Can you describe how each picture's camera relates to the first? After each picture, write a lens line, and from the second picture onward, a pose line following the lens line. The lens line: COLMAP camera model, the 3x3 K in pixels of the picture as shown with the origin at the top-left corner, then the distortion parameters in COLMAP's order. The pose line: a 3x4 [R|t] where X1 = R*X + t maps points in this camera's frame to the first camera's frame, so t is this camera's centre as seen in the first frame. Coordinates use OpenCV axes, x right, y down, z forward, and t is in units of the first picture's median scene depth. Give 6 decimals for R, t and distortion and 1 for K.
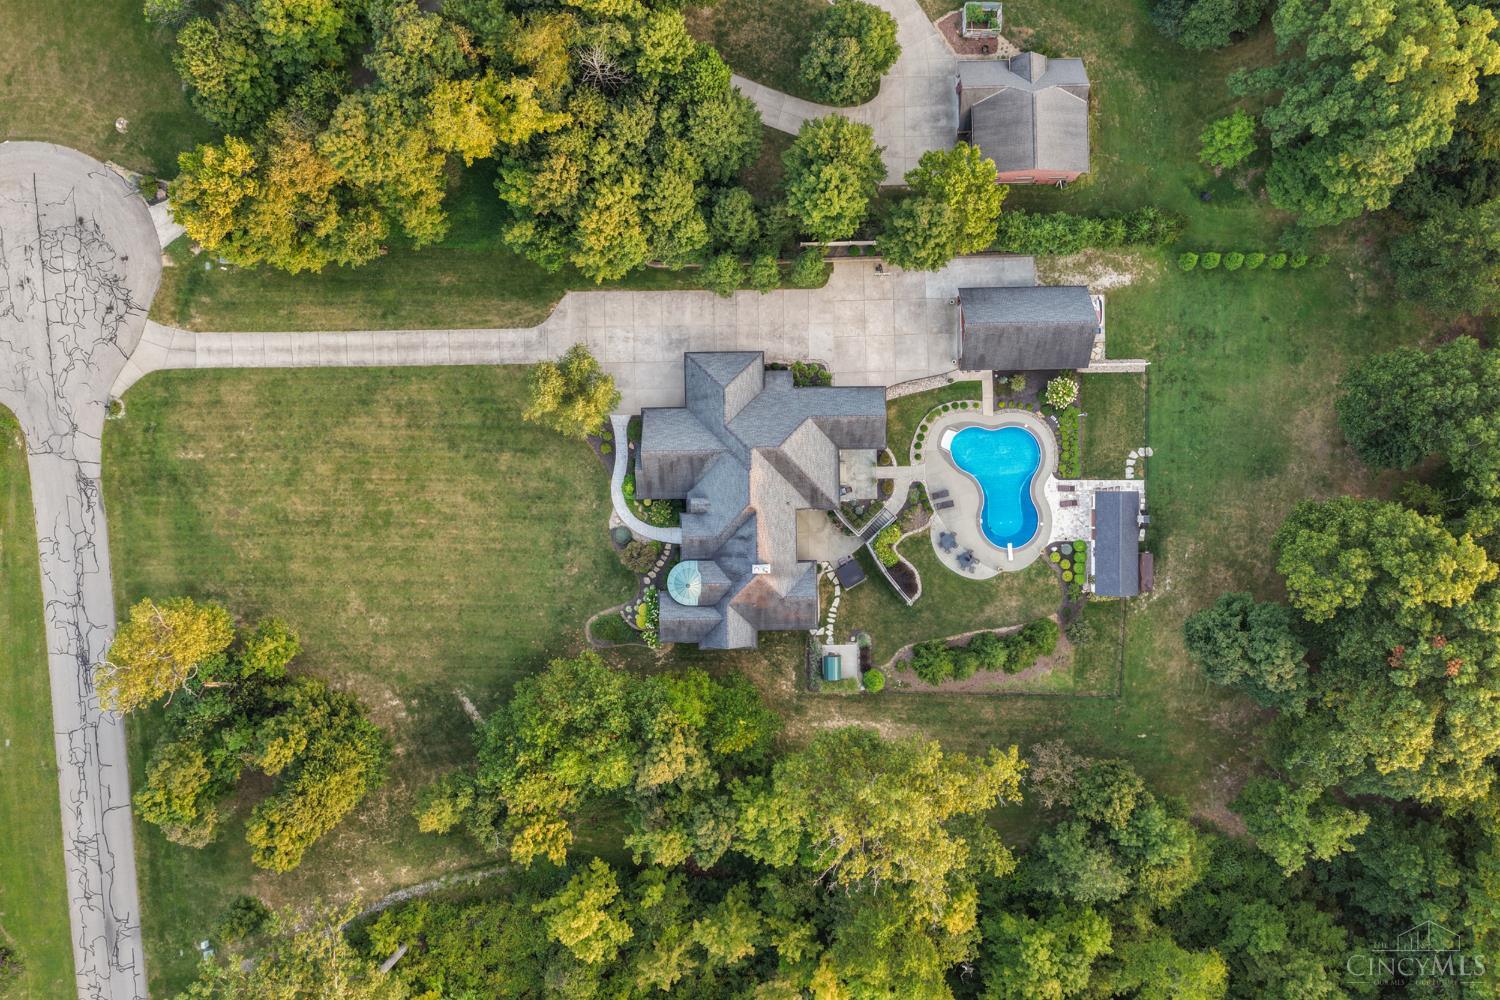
lens RADIAL K [[1252.5, 0, 756.1], [0, 1252.5, 503.6], [0, 0, 1]] dist [-0.005188, 0.016905]
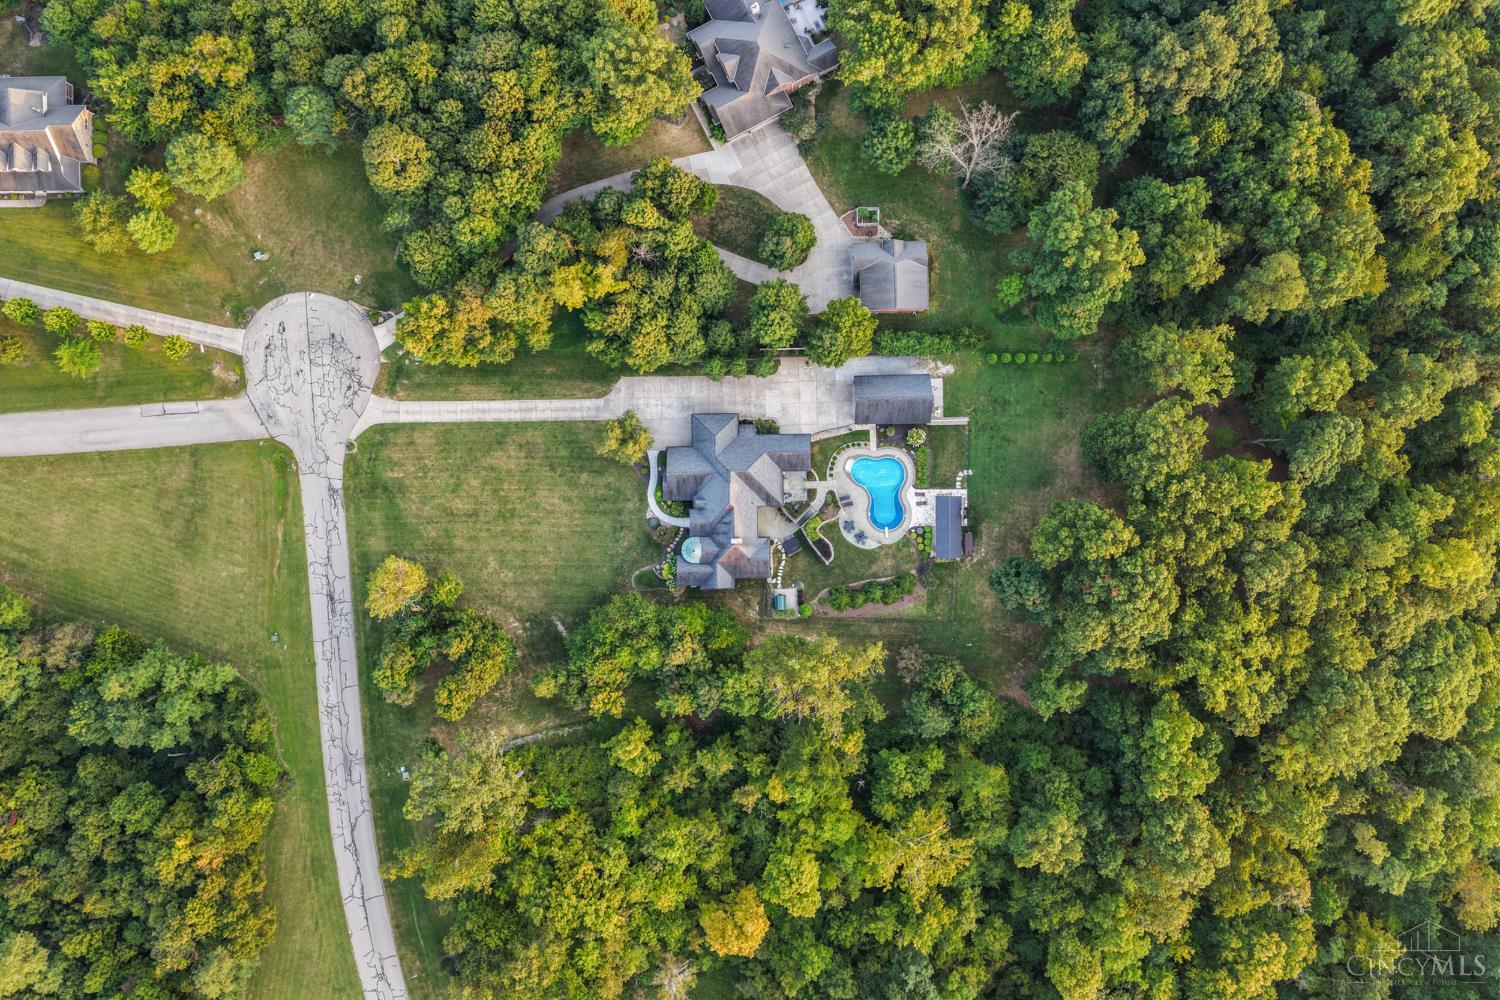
lens RADIAL K [[1252.5, 0, 747.1], [0, 1252.5, 494.6], [0, 0, 1]] dist [-0.005188, 0.016905]
pose [[0.999972, -0.000387, -0.007433, 0.030437], [0.000274, 0.999884, -0.015257, 0.014022], [0.007438, 0.015255, 0.999856, -0.692276]]
